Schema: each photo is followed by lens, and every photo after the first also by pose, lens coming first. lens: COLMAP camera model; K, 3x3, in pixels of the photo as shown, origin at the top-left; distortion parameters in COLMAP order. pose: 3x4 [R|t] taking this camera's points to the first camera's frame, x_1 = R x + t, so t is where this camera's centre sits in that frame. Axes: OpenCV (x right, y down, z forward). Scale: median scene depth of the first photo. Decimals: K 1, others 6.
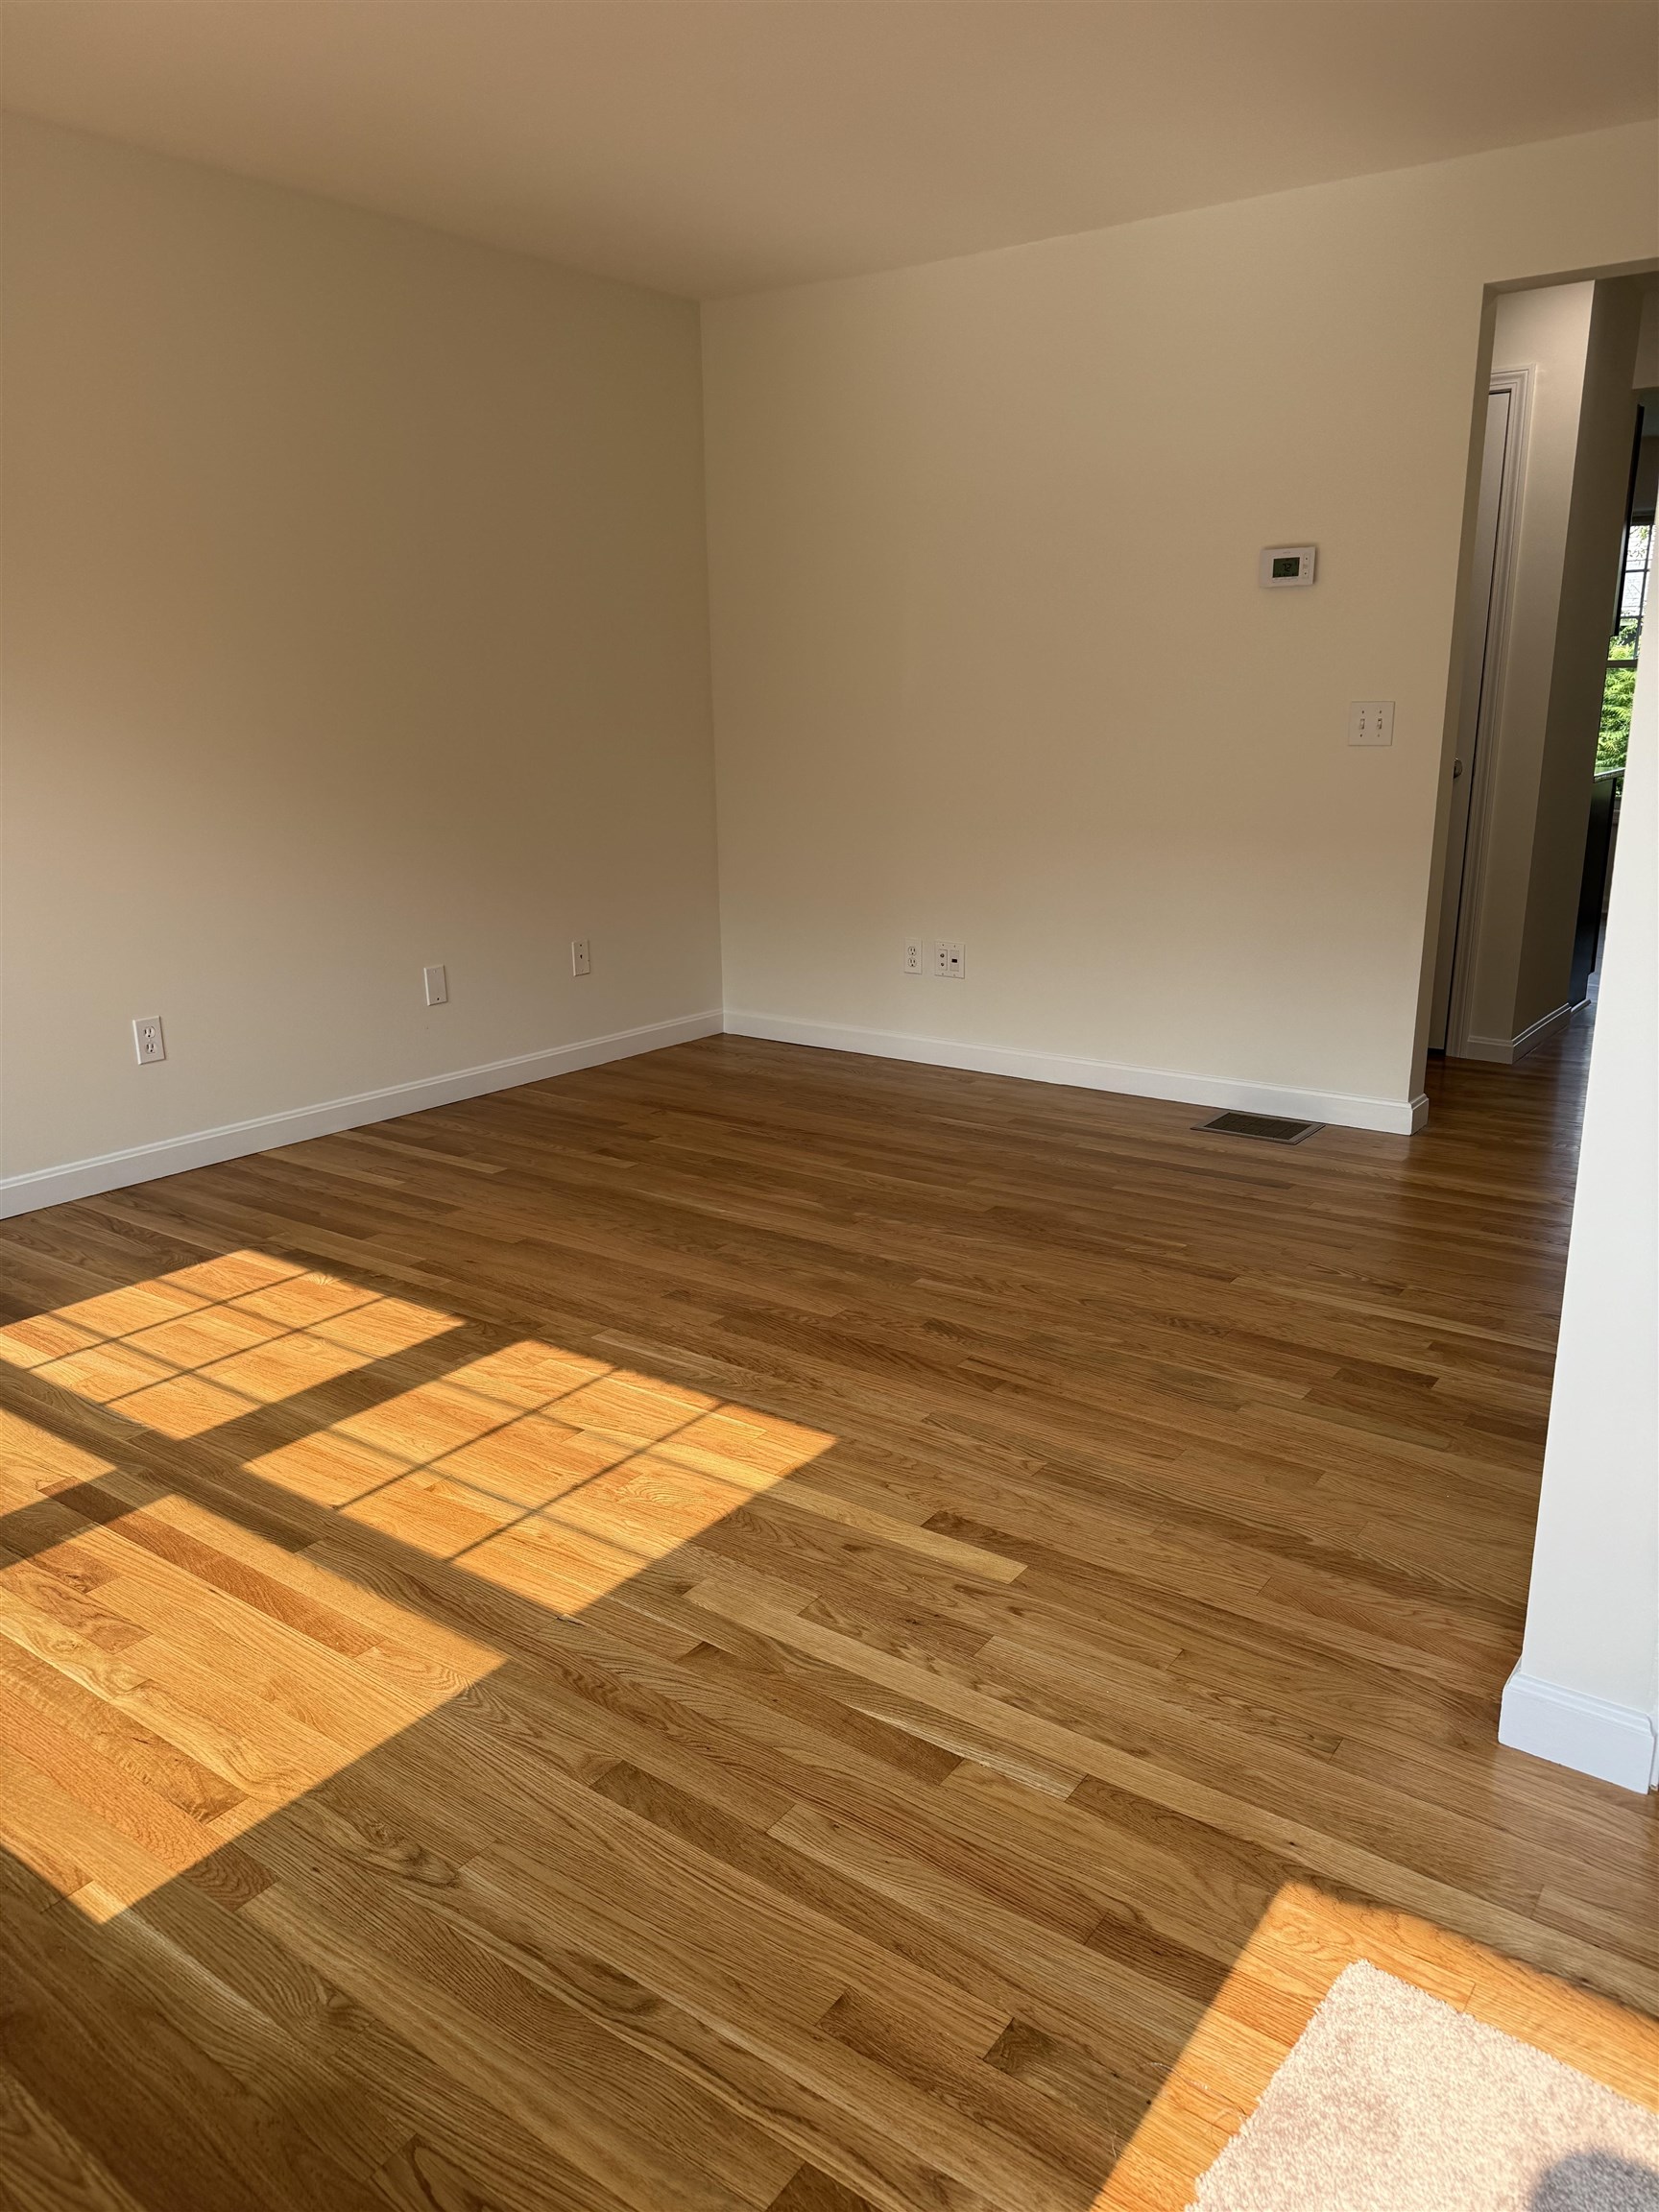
lens RADIAL K [[1554.7, 0, 828.0], [0, 1554.7, 1109.3], [0, 0, 1]] dist [0.127243, -0.158128]
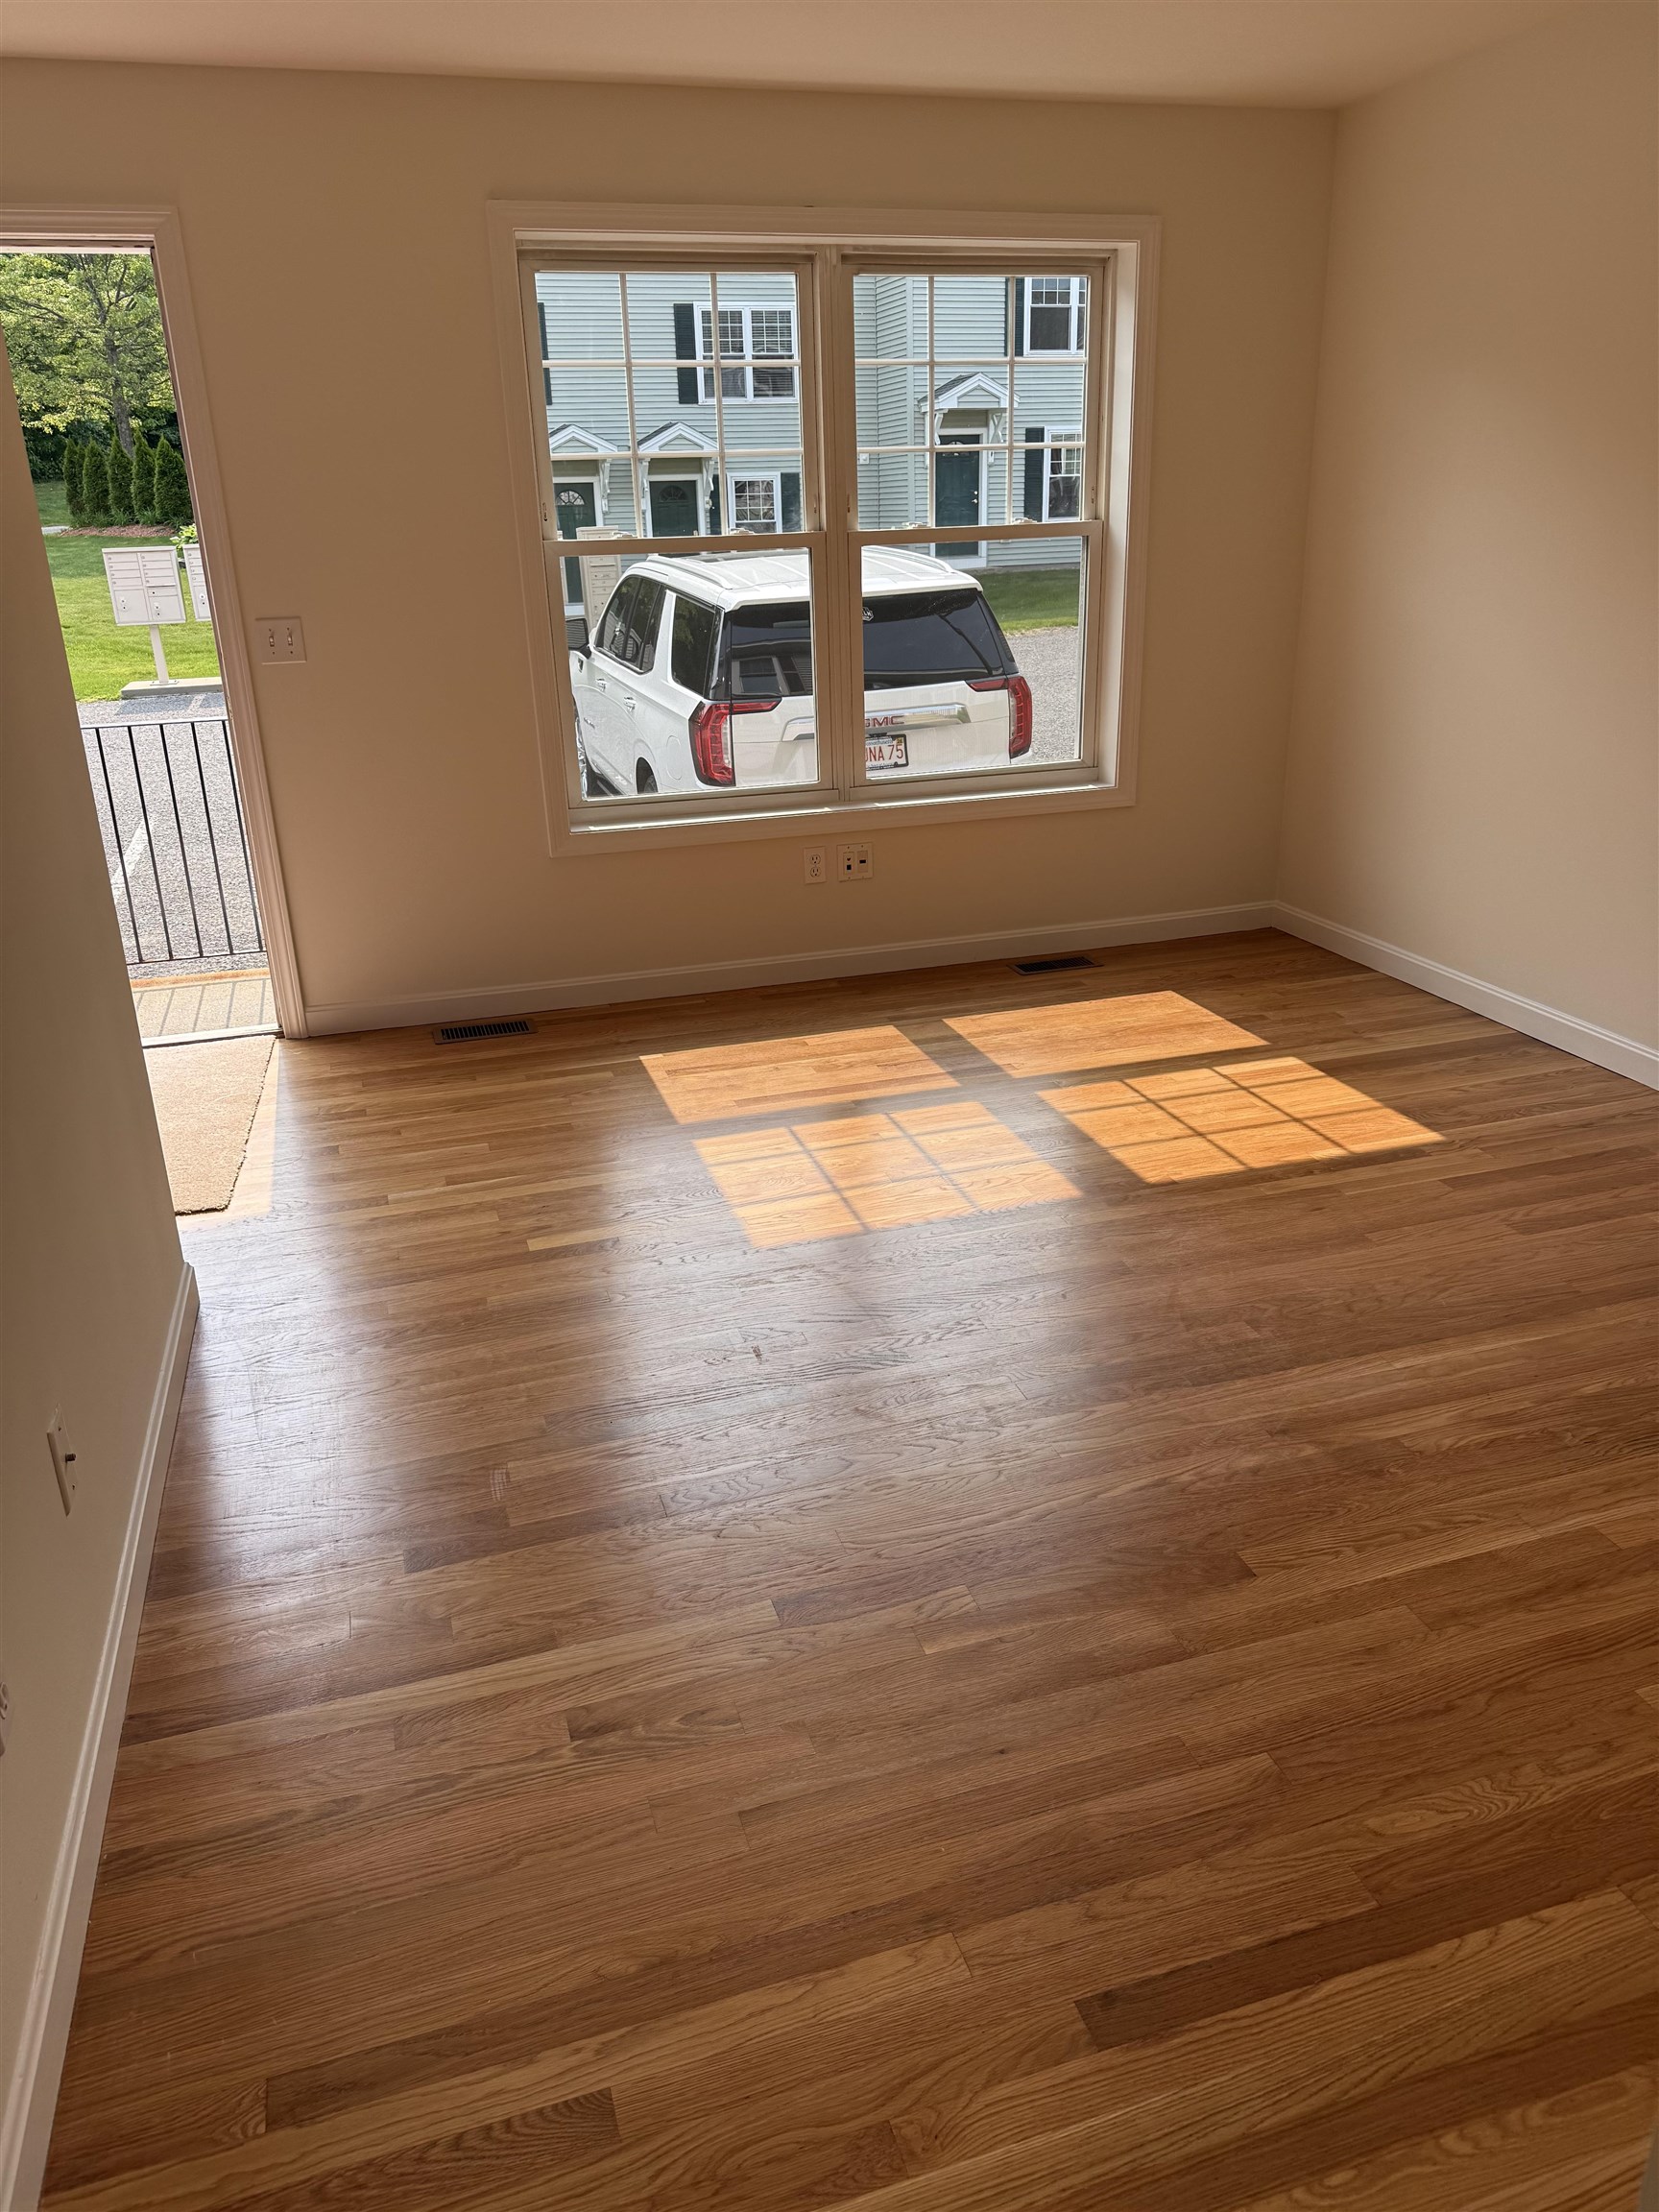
lens RADIAL K [[1554.7, 0, 828.0], [0, 1554.7, 1109.3], [0, 0, 1]] dist [0.127243, -0.158128]
pose [[-0.602561, 0.317768, -0.732082, 0.670152], [-0.163181, 0.848876, 0.502774, -0.409266], [0.781212, 0.422414, -0.459645, 1.243333]]
